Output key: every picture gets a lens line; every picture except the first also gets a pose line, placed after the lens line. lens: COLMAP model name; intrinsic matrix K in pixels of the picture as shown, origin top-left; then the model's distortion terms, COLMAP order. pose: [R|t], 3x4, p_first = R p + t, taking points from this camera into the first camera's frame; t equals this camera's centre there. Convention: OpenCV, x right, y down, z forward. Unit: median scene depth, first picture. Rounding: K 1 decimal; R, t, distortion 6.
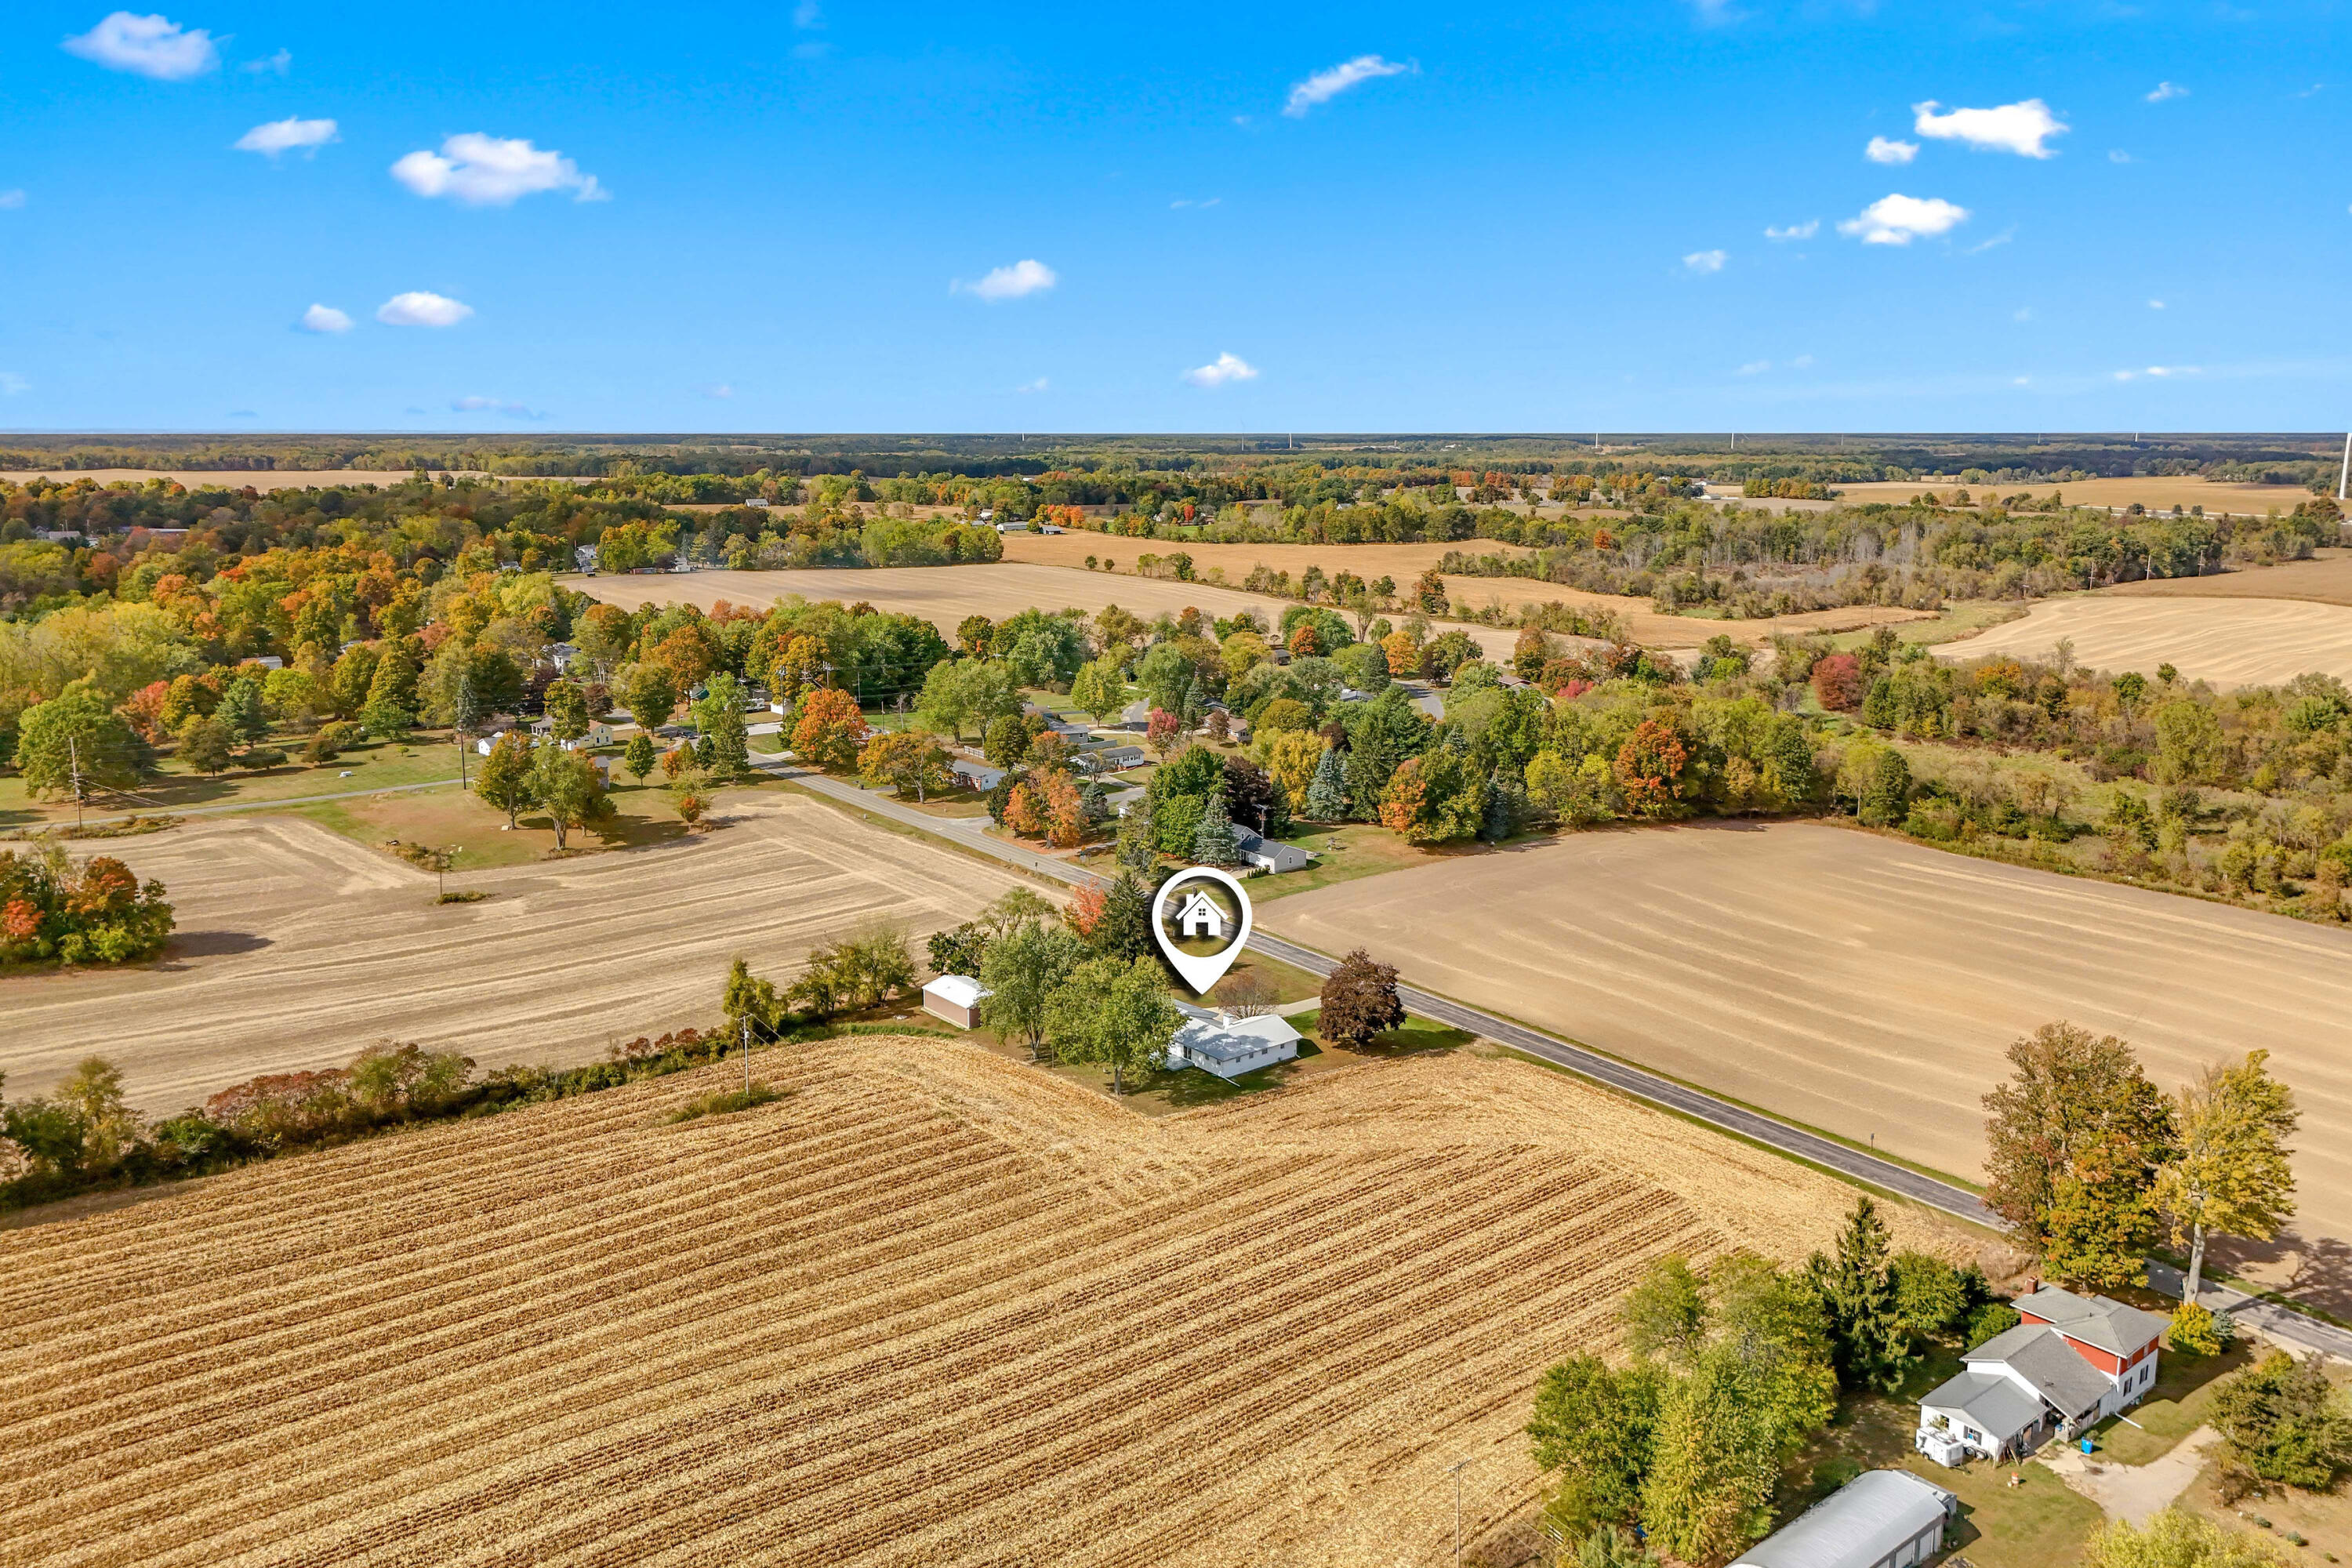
lens RADIAL K [[1735.1, 0, 1182.1], [0, 1735.1, 770.0], [0, 0, 1]] dist [0.061338, -0.036461]
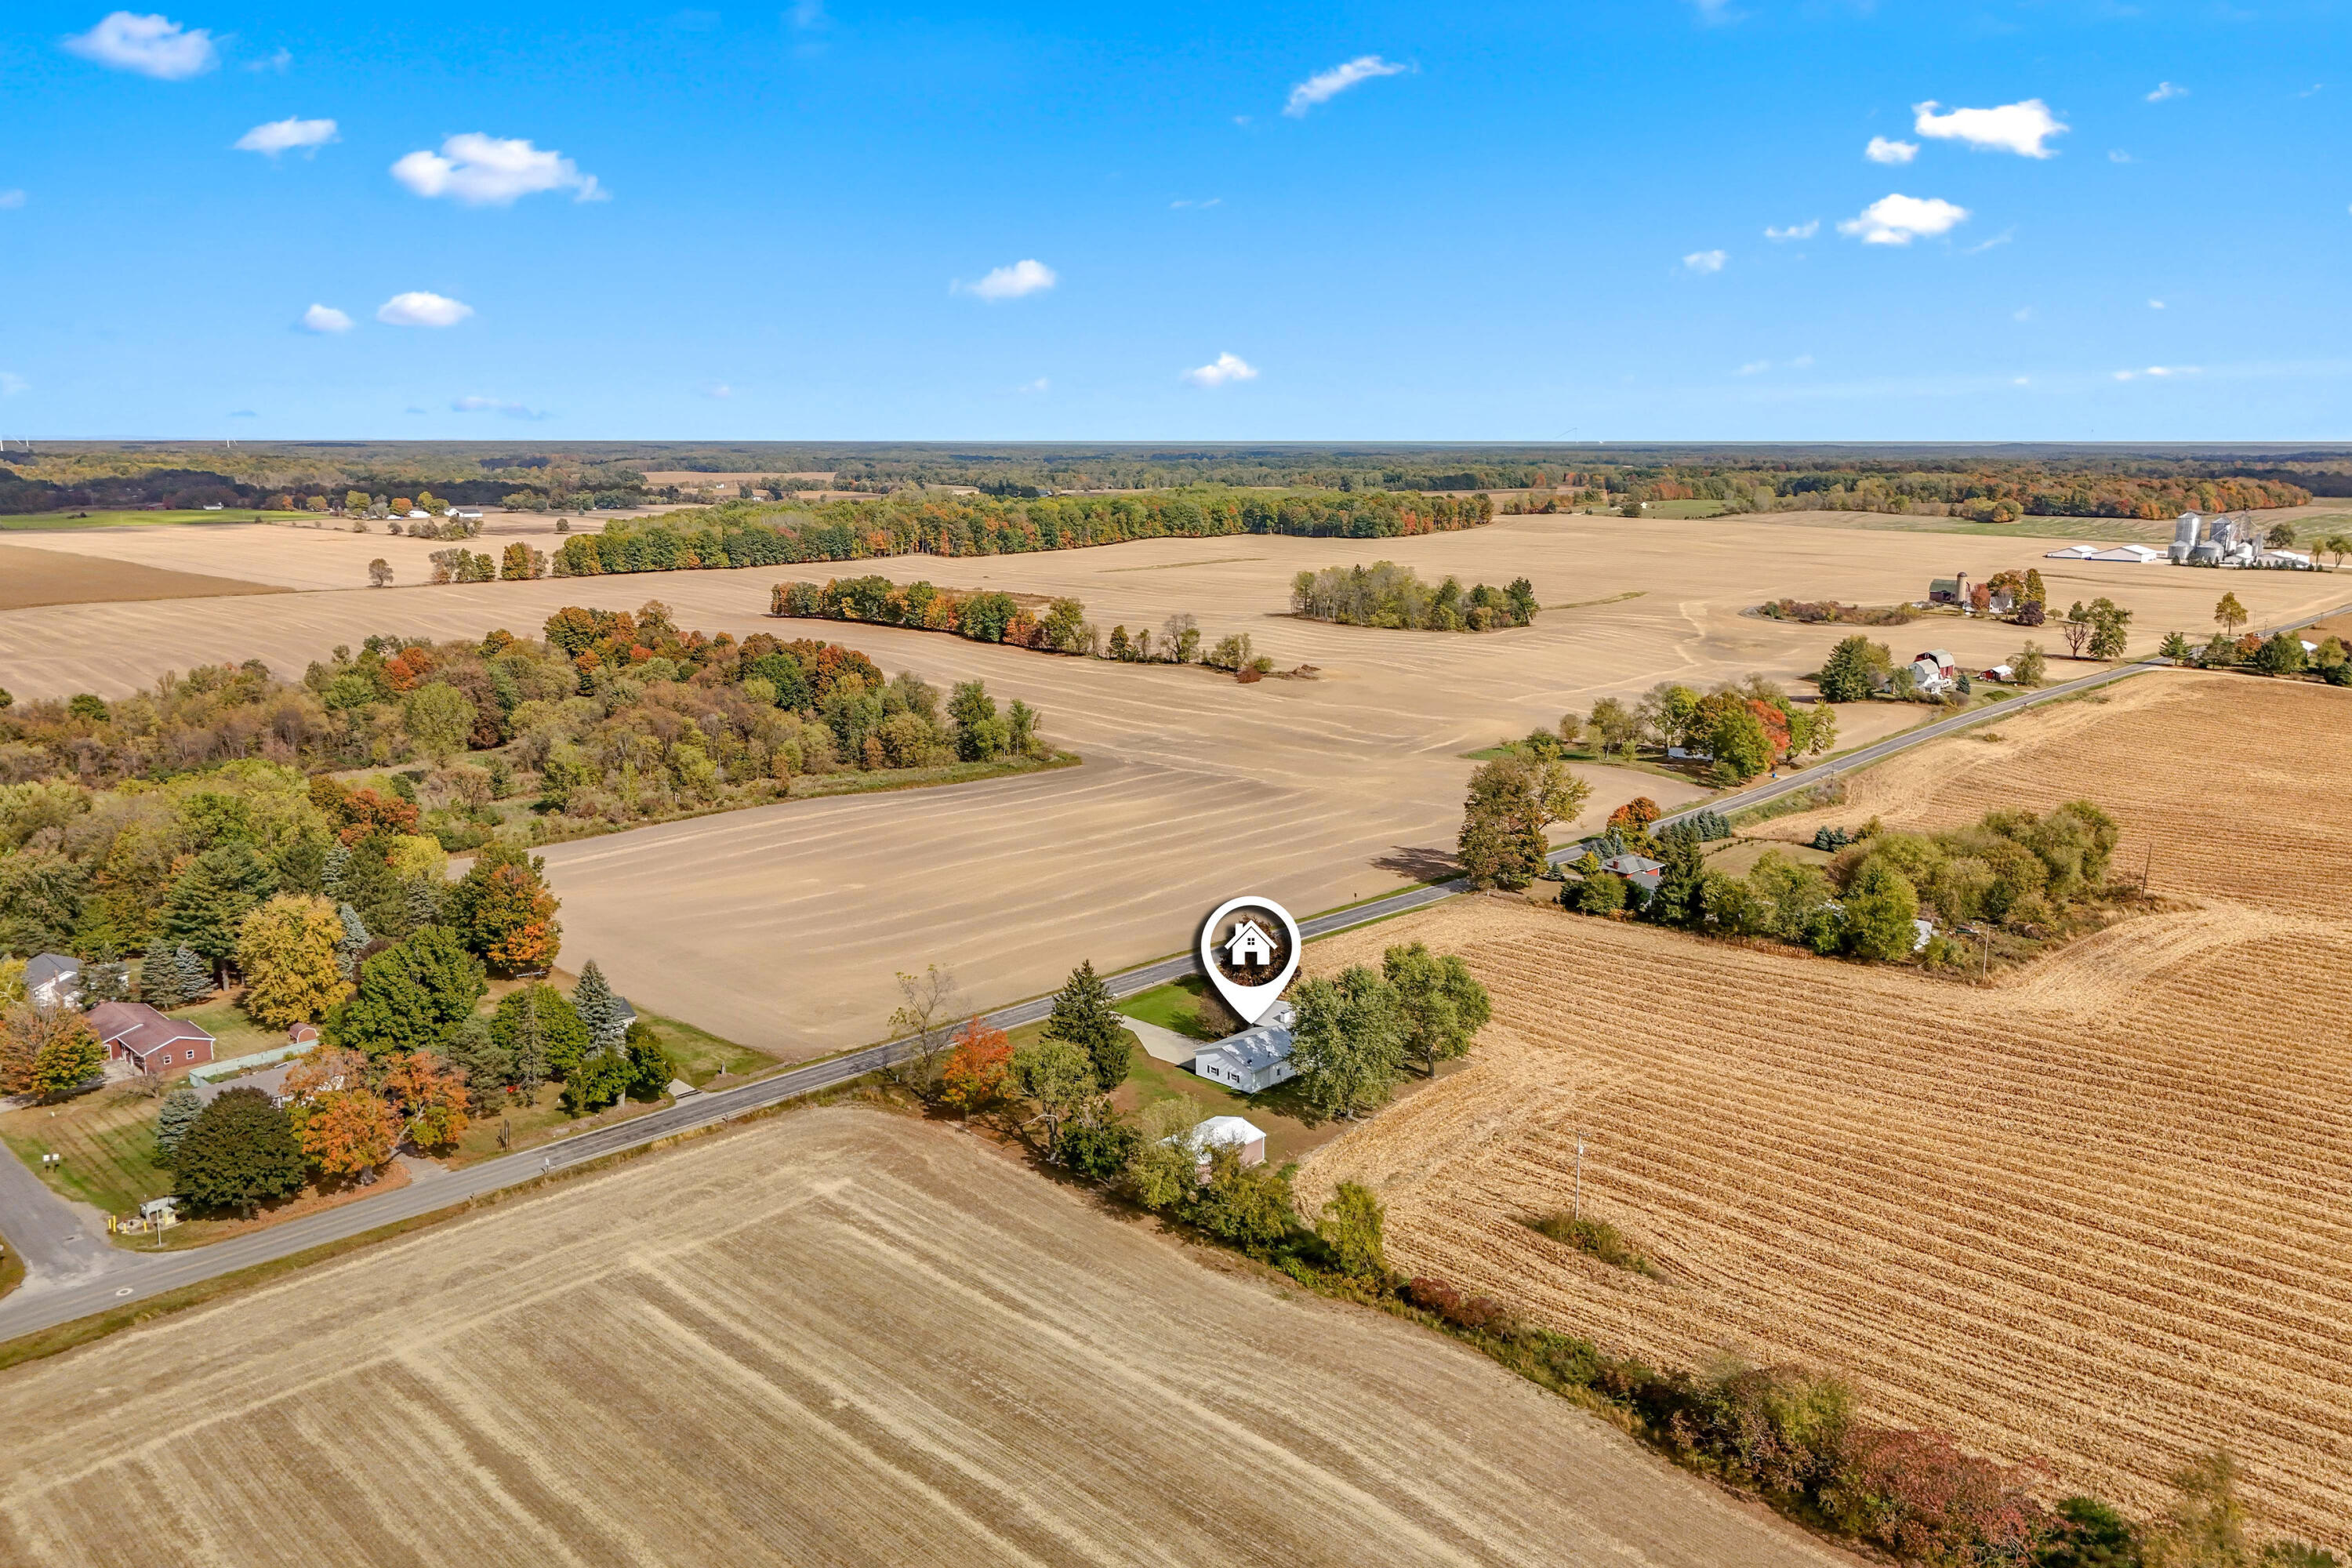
lens RADIAL K [[1744.7, 0, 1181.5], [0, 1744.7, 745.2], [0, 0, 1]] dist [0.063168, -0.043676]
pose [[-0.122652, -0.180497, 0.975898, -0.904565], [0.191464, 0.960547, 0.201721, -0.218732], [-0.973806, 0.211591, -0.083255, 1.075897]]
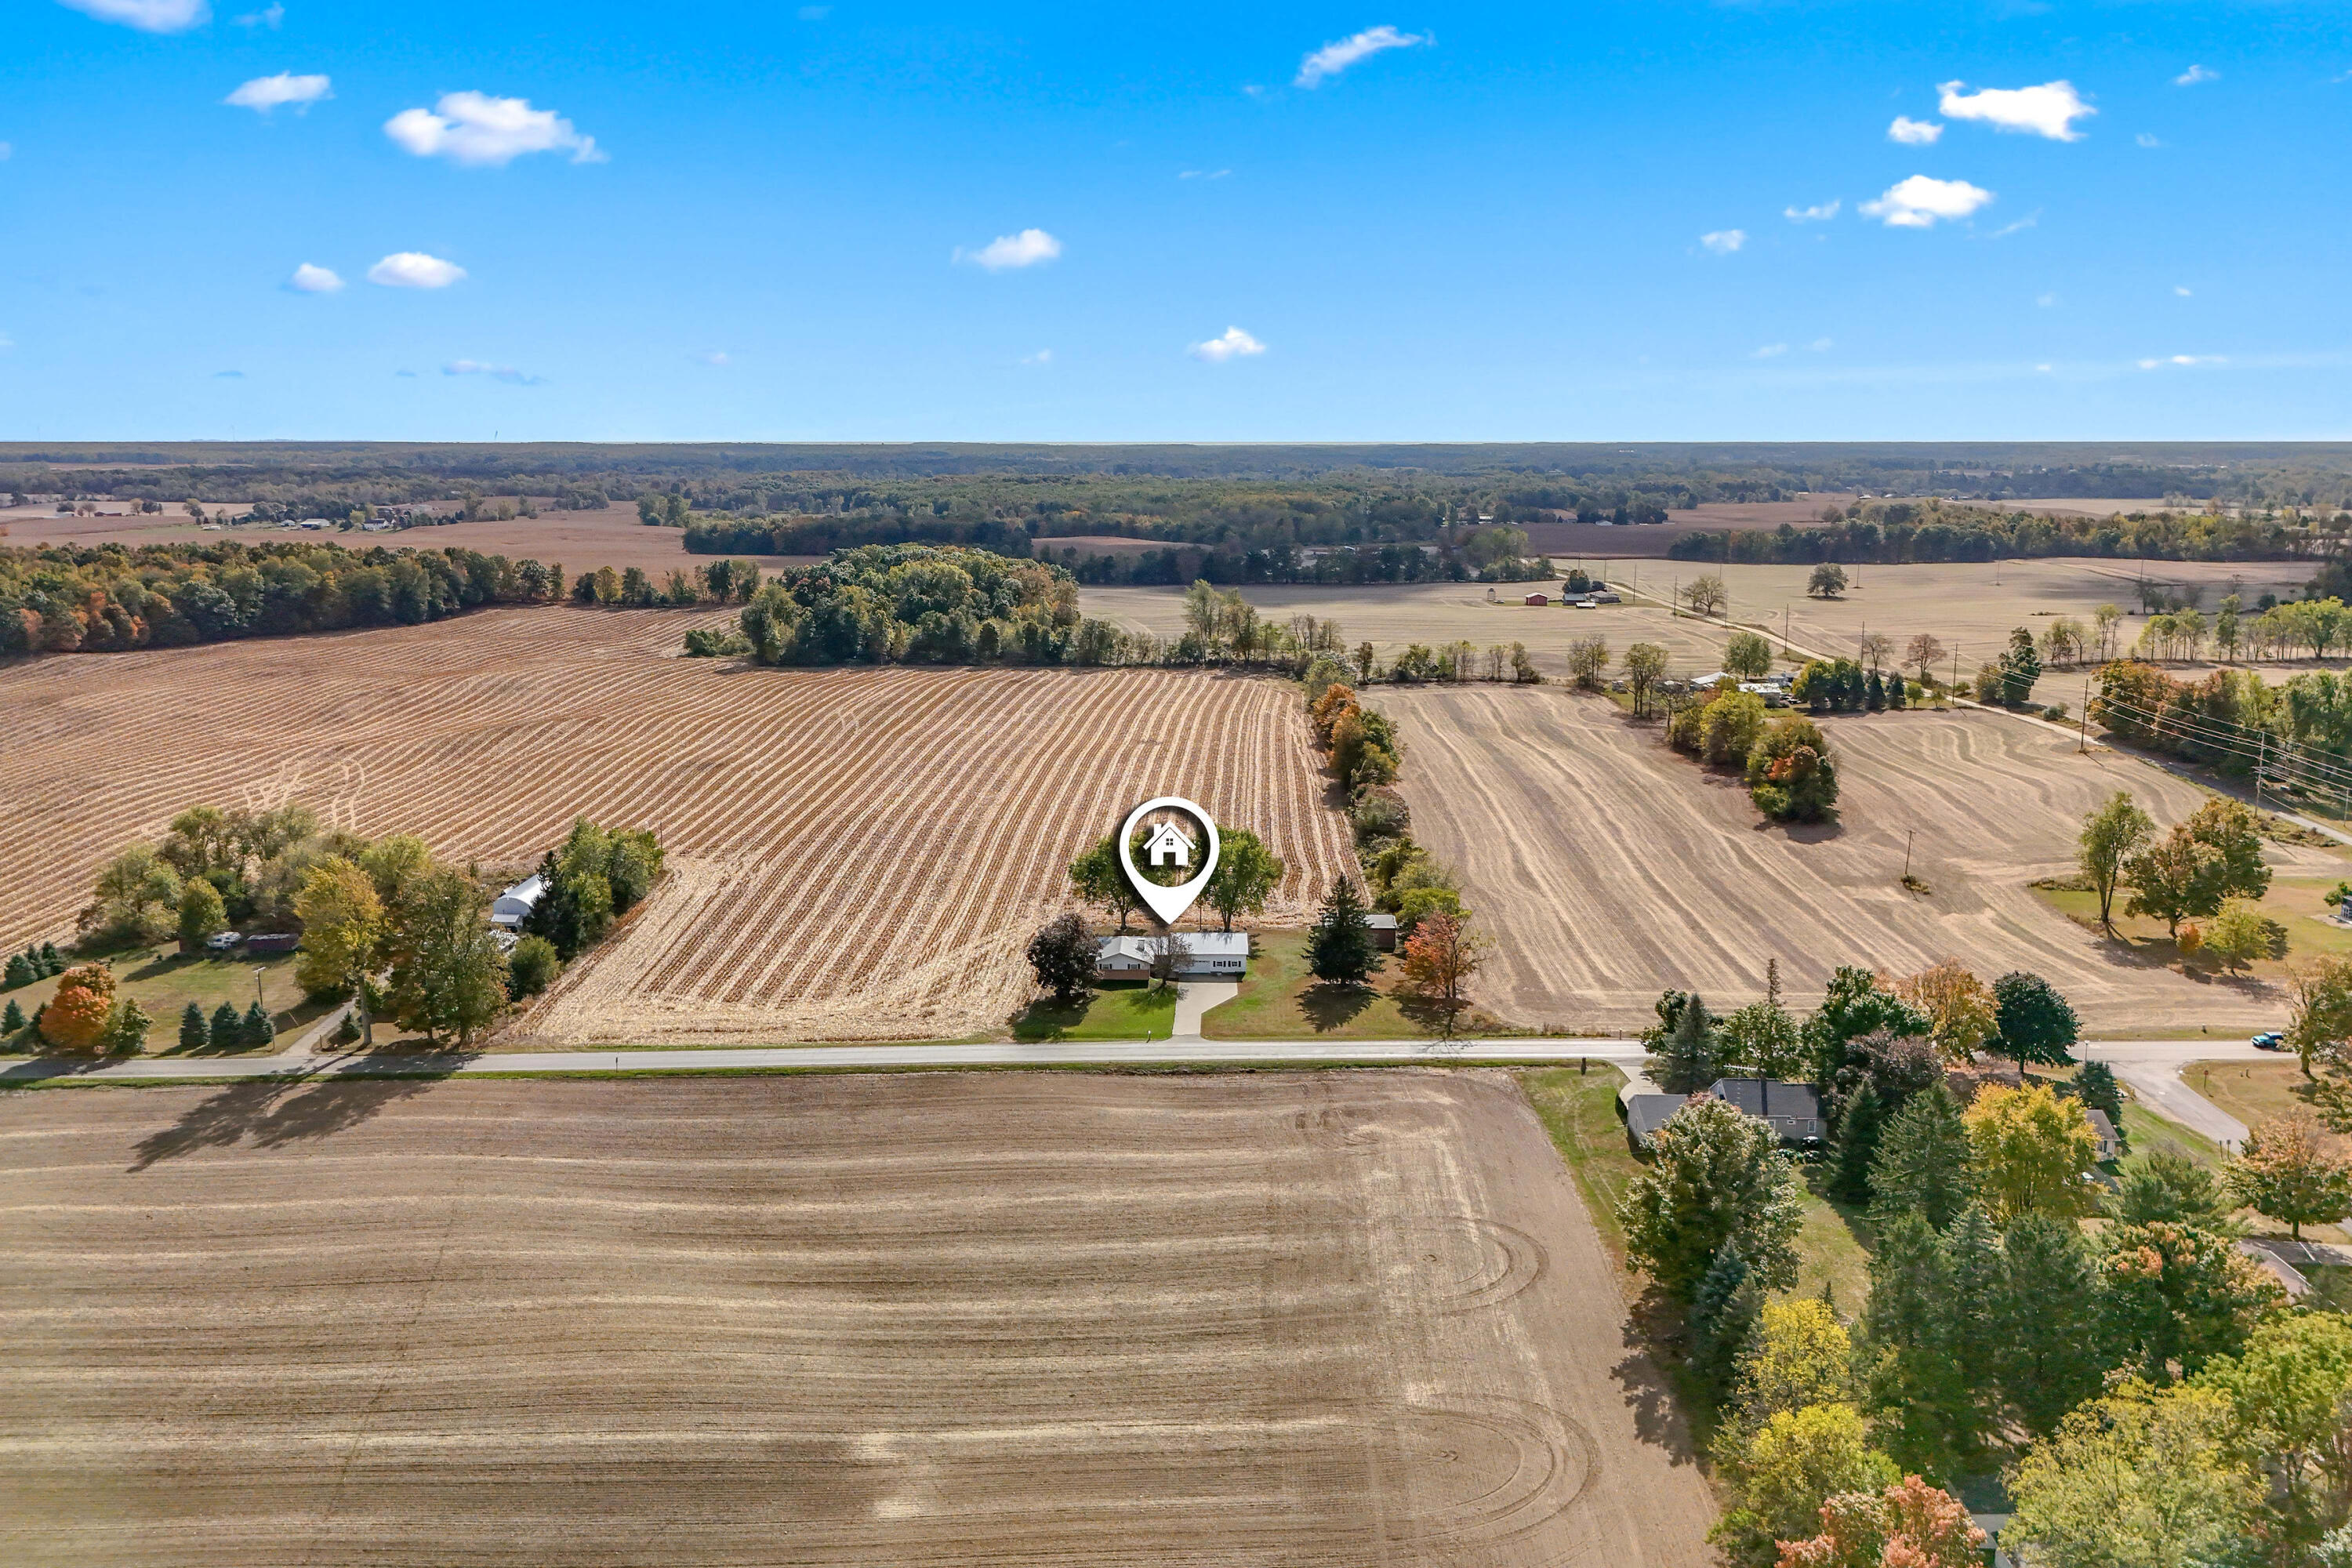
lens RADIAL K [[1744.7, 0, 1181.5], [0, 1744.7, 745.2], [0, 0, 1]] dist [0.063168, -0.043676]
pose [[-0.646216, 0.129710, -0.752051, 0.852110], [-0.153149, 0.943362, 0.294302, -0.322504], [0.747630, 0.305358, -0.589750, 1.623184]]
